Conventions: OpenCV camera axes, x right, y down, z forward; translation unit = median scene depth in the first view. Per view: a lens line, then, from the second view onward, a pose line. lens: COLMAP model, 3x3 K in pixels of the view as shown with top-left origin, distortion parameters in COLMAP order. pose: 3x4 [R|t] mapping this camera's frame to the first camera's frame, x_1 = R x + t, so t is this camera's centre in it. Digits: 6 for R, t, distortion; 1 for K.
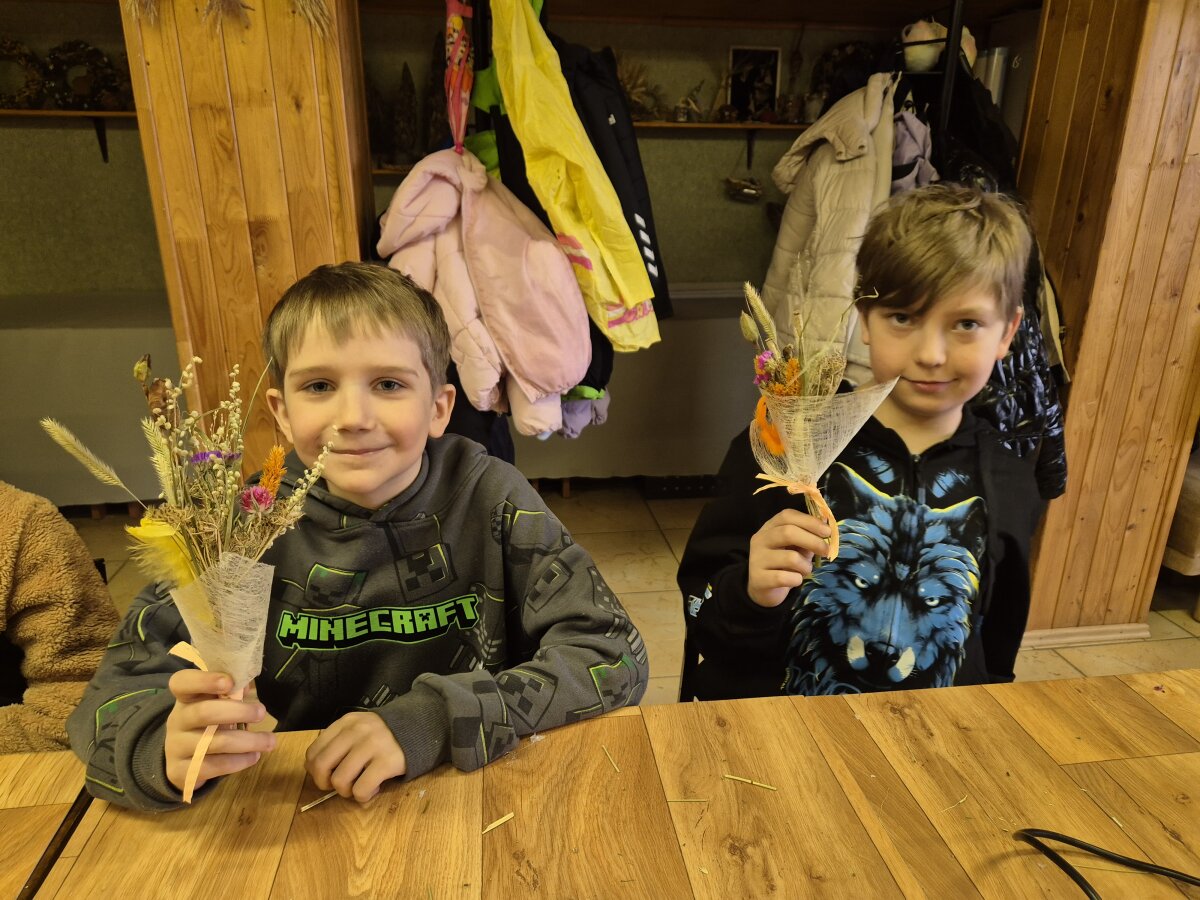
lens RADIAL K [[815.2, 0, 595.2], [0, 815.2, 452.2], [0, 0, 1]] dist [0.069112, -0.064229]
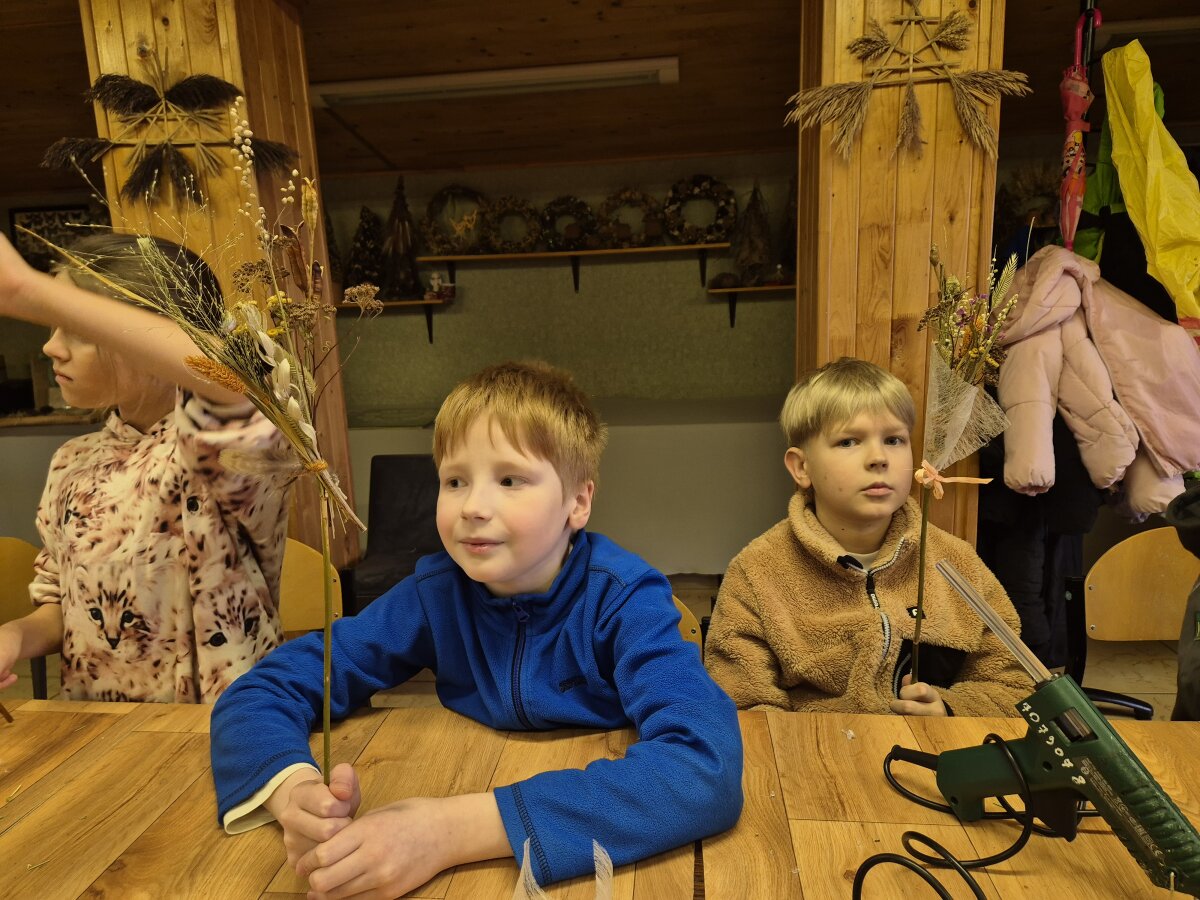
lens RADIAL K [[815.2, 0, 587.1], [0, 815.2, 468.1], [0, 0, 1]] dist [0.069112, -0.064229]
pose [[0.963017, 0.008094, -0.269318, -0.502575], [-0.040633, 0.992480, -0.115469, 0.074303], [0.266358, 0.122142, 0.956104, -0.181923]]
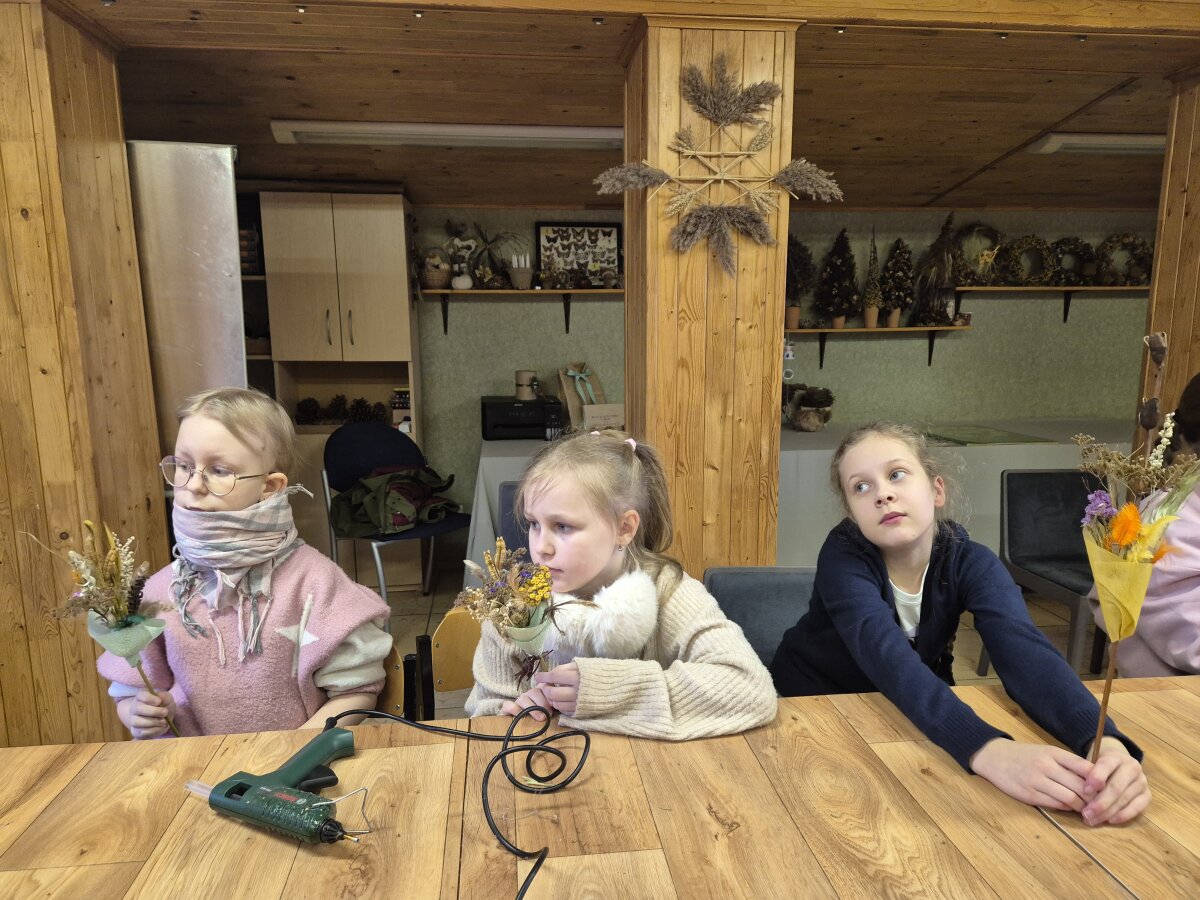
lens RADIAL K [[815.2, 0, 593.9], [0, 815.2, 472.5], [0, 0, 1]] dist [0.069112, -0.064229]
pose [[0.999313, -0.011169, -0.035351, -2.565266], [0.005326, 0.986900, -0.161245, 0.195230], [0.036688, 0.160946, 0.986281, -0.593737]]
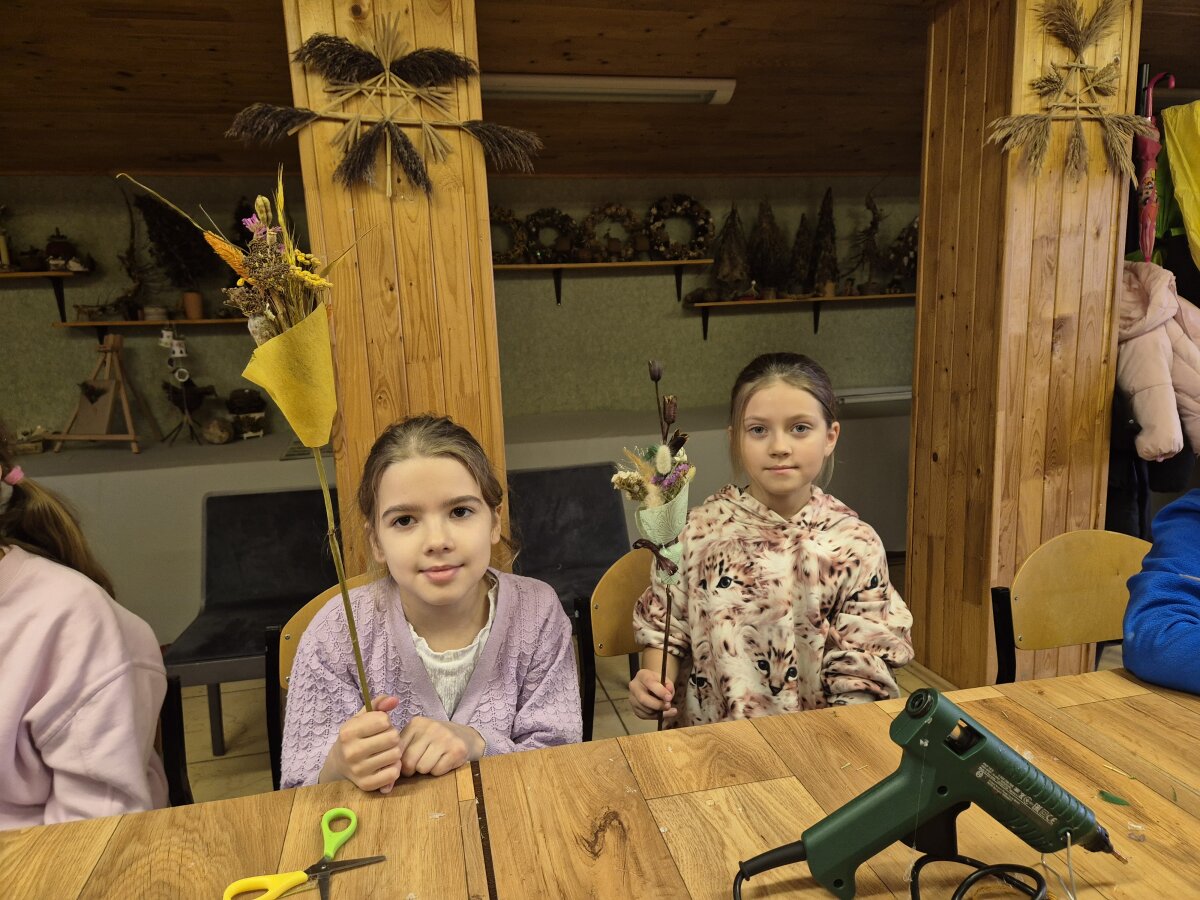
lens RADIAL K [[815.2, 0, 606.0], [0, 815.2, 471.7], [0, 0, 1]] dist [0.069112, -0.064229]
pose [[0.995904, -0.059725, 0.067888, -1.213338], [0.068601, 0.988195, -0.136986, 0.098511], [-0.058905, 0.141082, 0.988244, -0.245829]]
